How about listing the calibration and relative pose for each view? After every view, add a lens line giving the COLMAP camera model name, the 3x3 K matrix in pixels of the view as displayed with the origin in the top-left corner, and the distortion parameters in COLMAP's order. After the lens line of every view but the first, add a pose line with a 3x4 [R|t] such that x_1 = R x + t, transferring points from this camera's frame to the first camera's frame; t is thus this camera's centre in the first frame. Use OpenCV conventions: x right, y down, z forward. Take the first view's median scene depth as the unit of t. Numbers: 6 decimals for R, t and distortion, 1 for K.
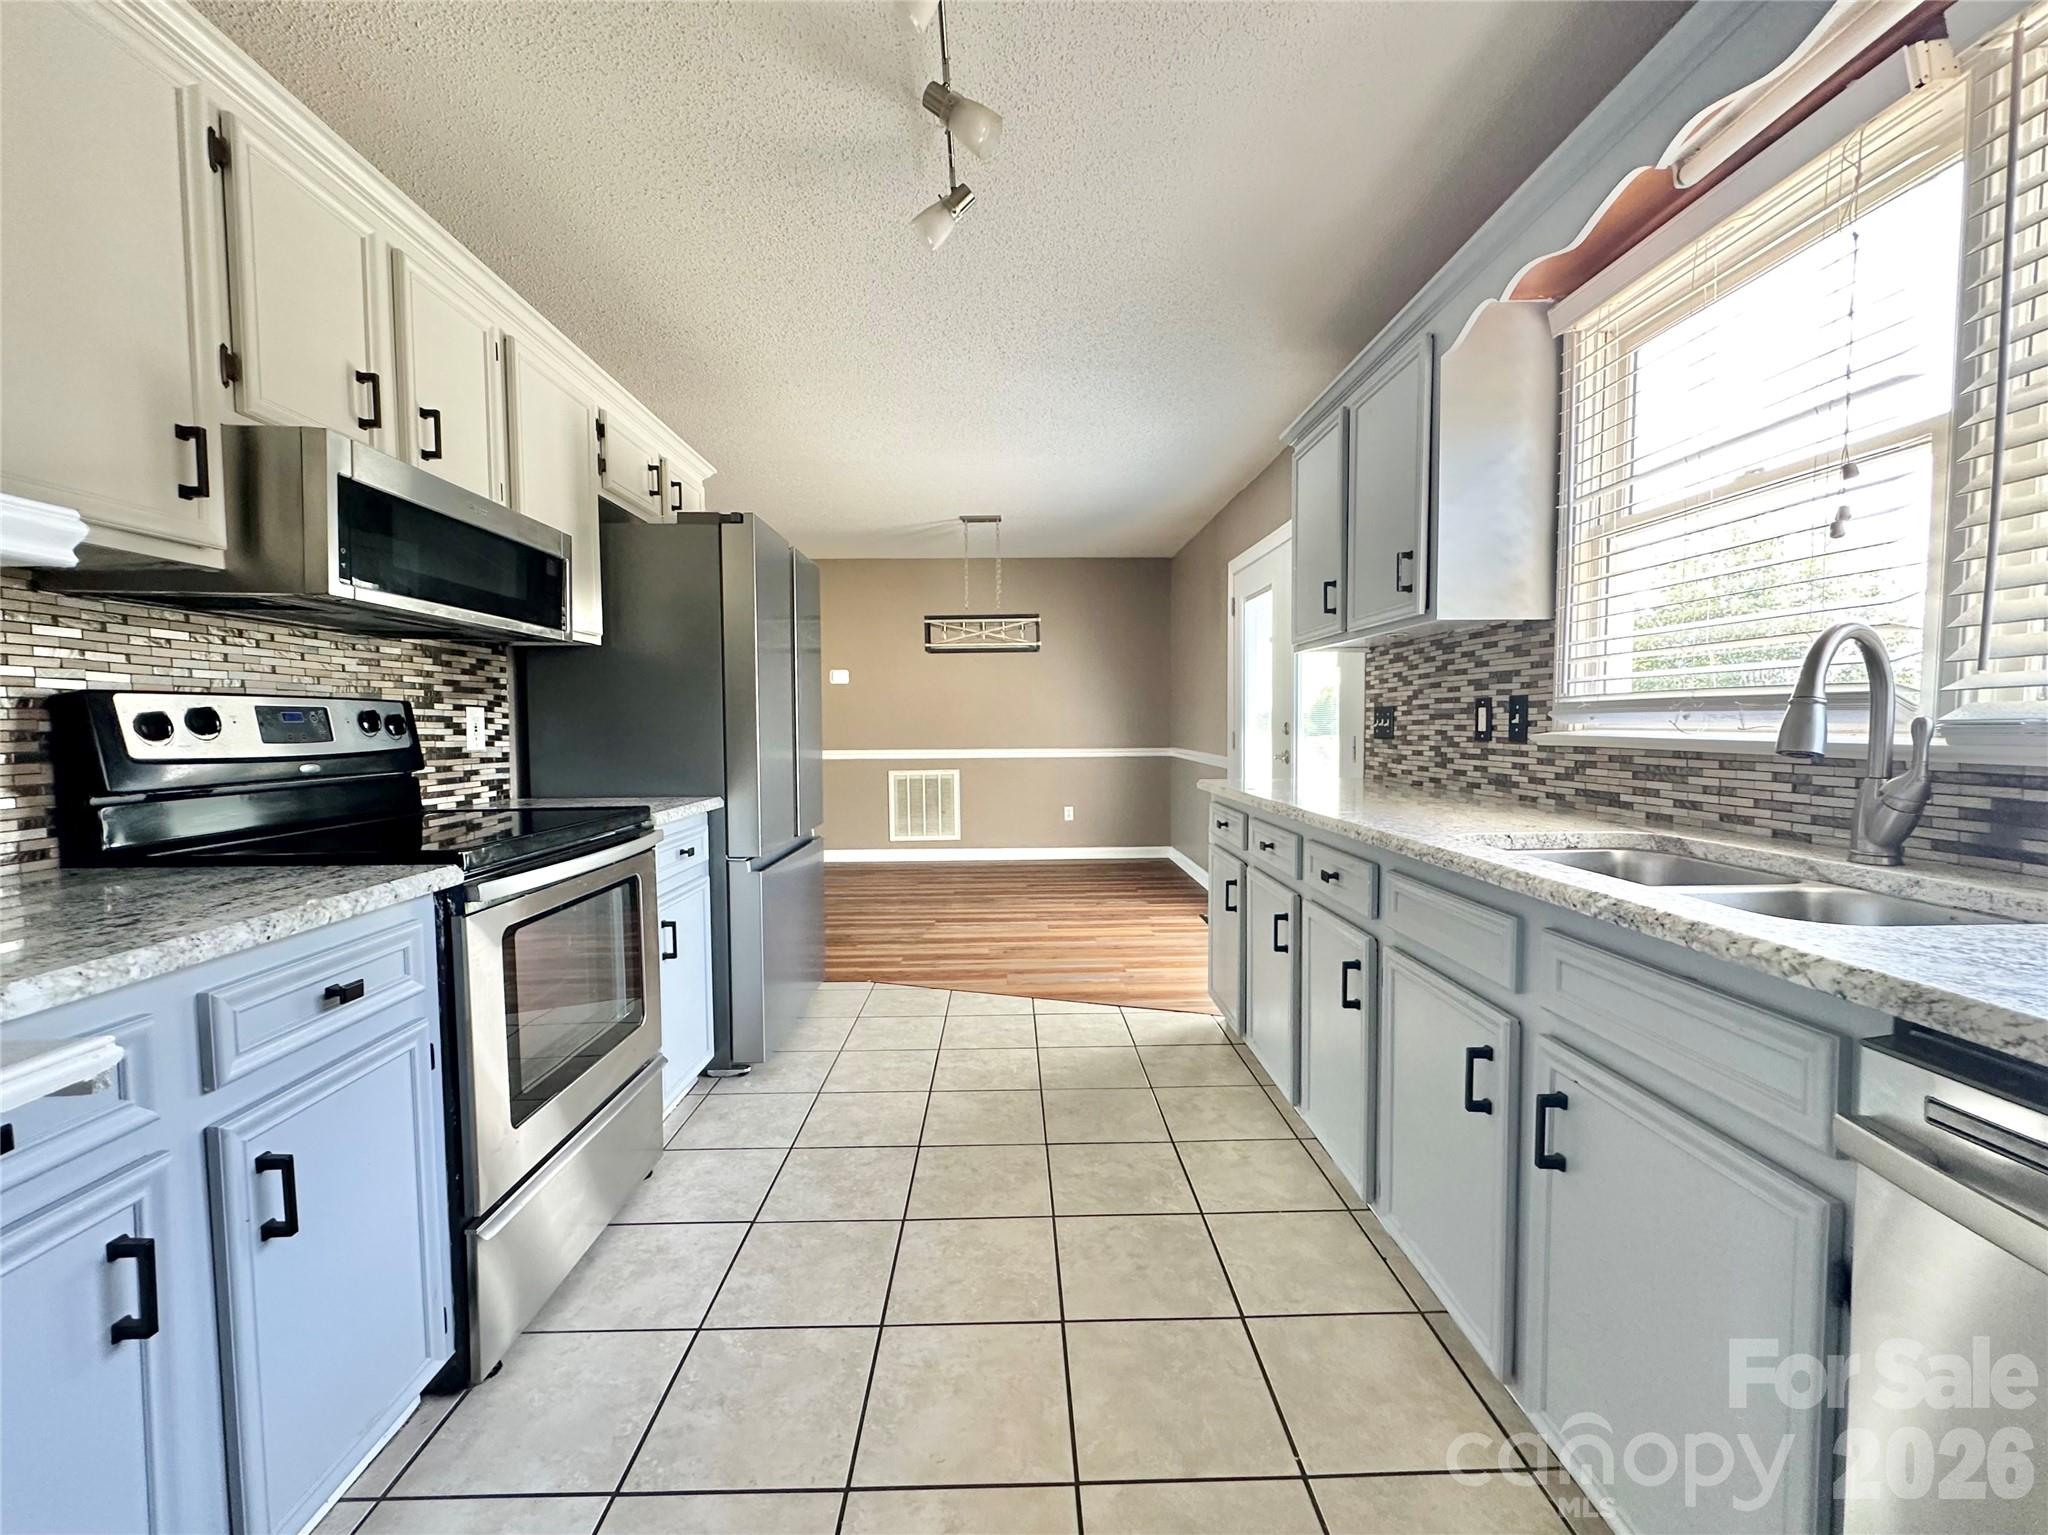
lens RADIAL K [[818.6, 0, 1024.3], [0, 818.6, 761.0], [0, 0, 1]] dist [0.001509, 0.000036]
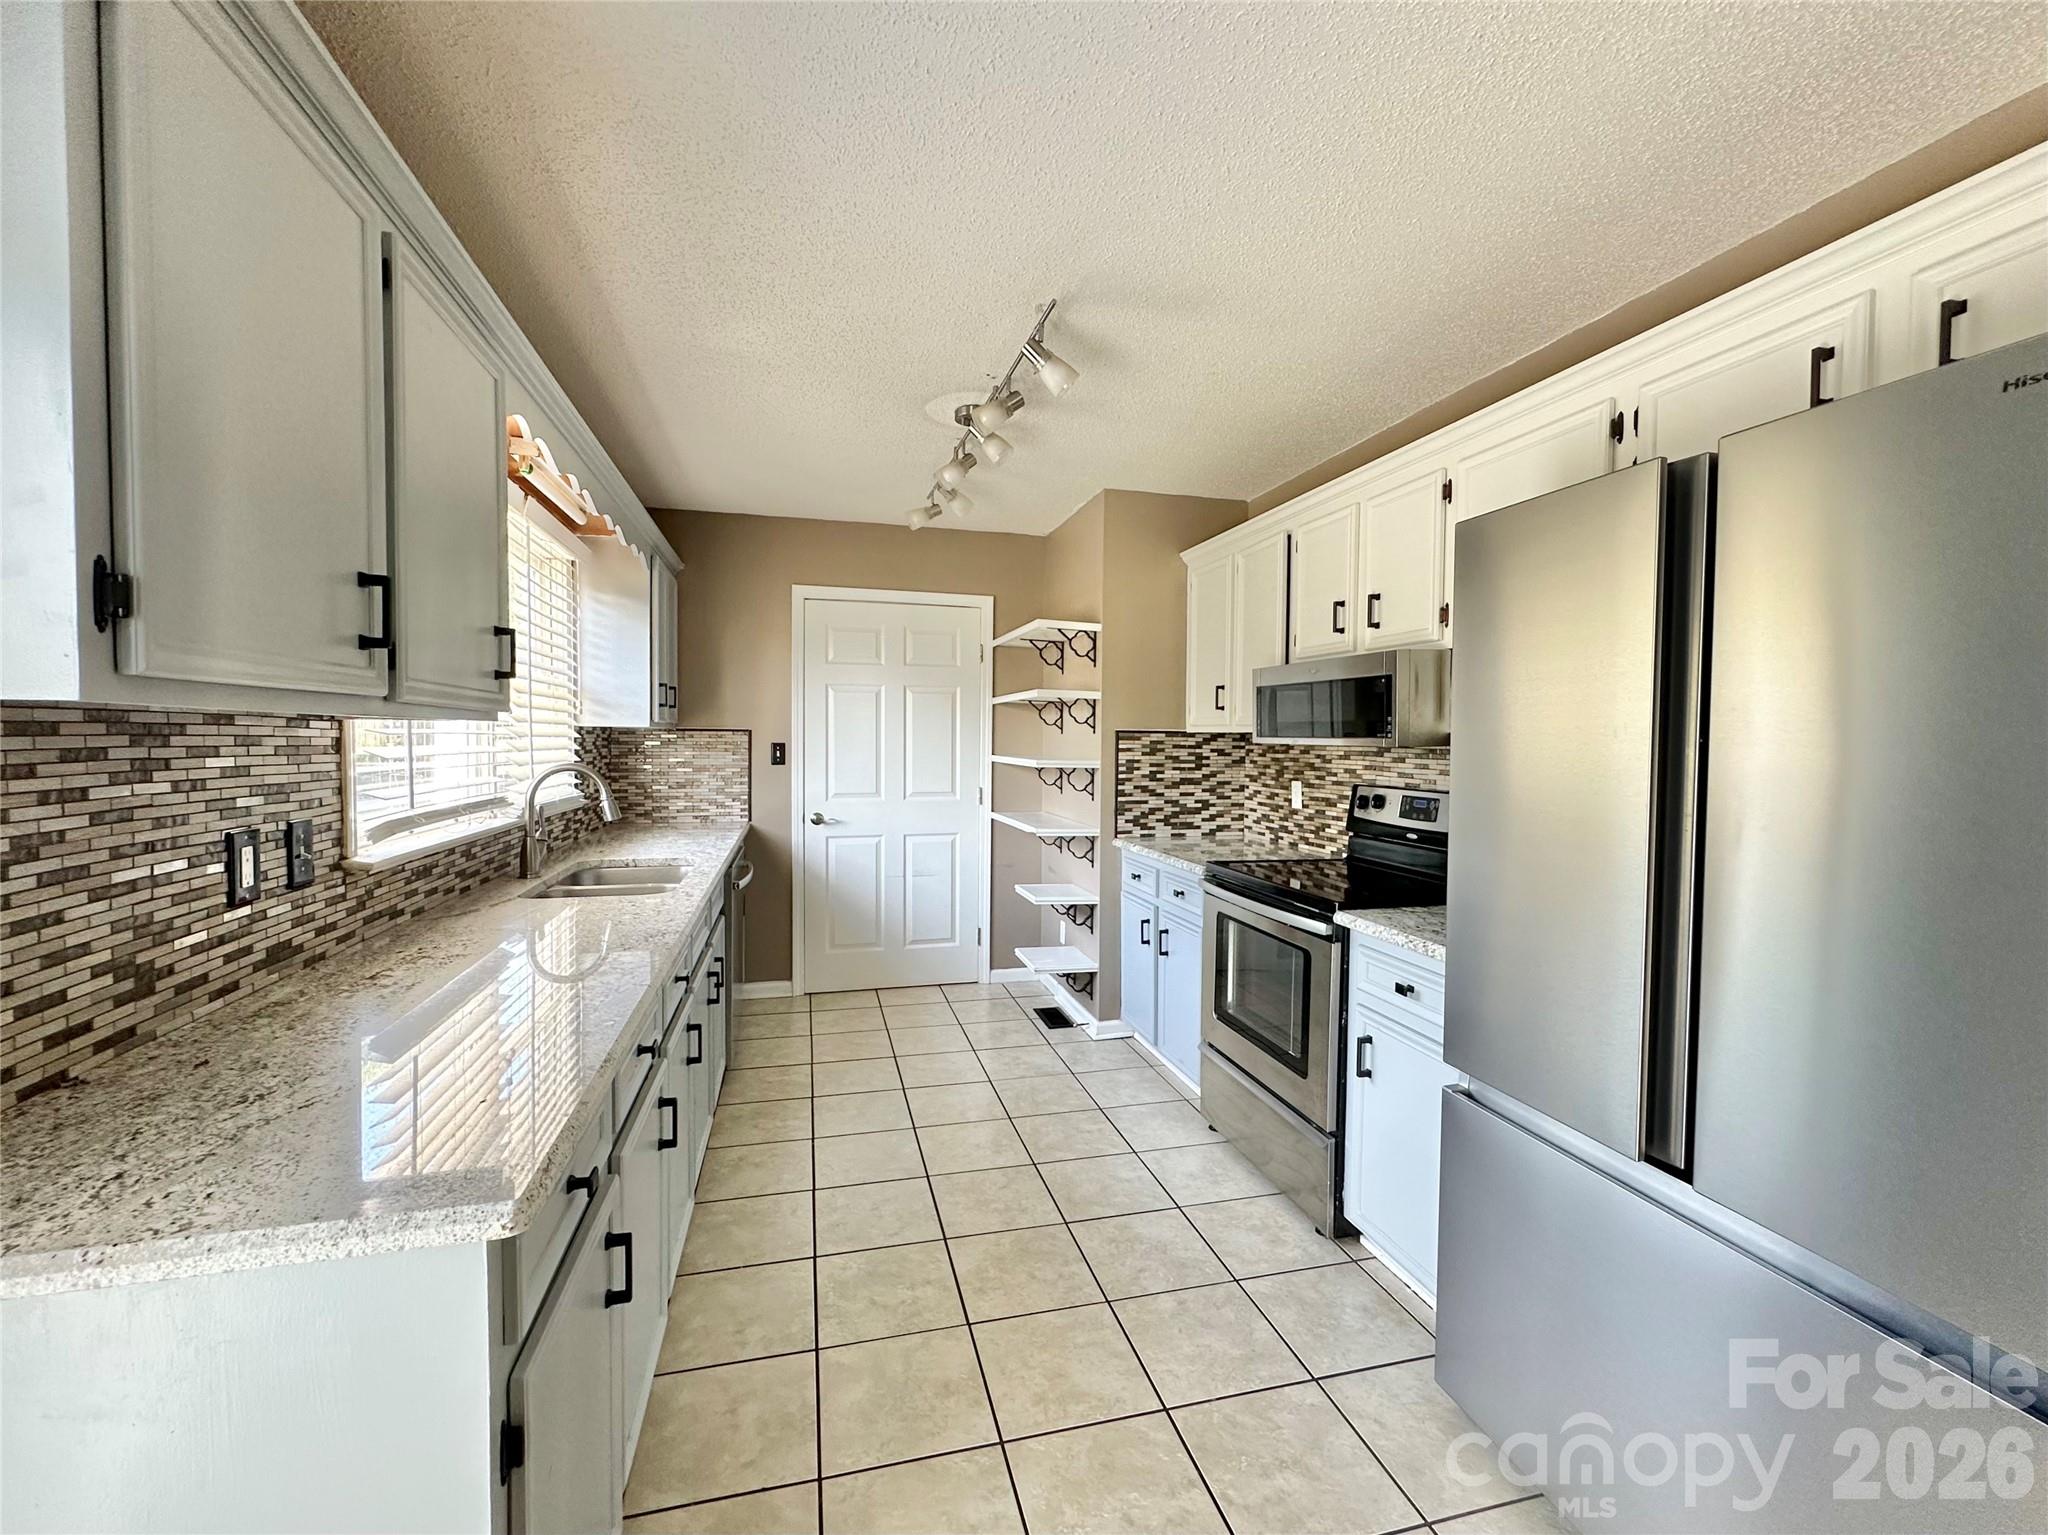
lens RADIAL K [[818.6, 0, 1017.5], [0, 818.6, 767.1], [0, 0, 1]] dist [0.001509, 0.000036]
pose [[-0.973693, 0.007784, -0.227732, 0.165226], [-0.011477, 0.996473, 0.083131, -0.184610], [0.227575, 0.083558, -0.970169, 1.764923]]
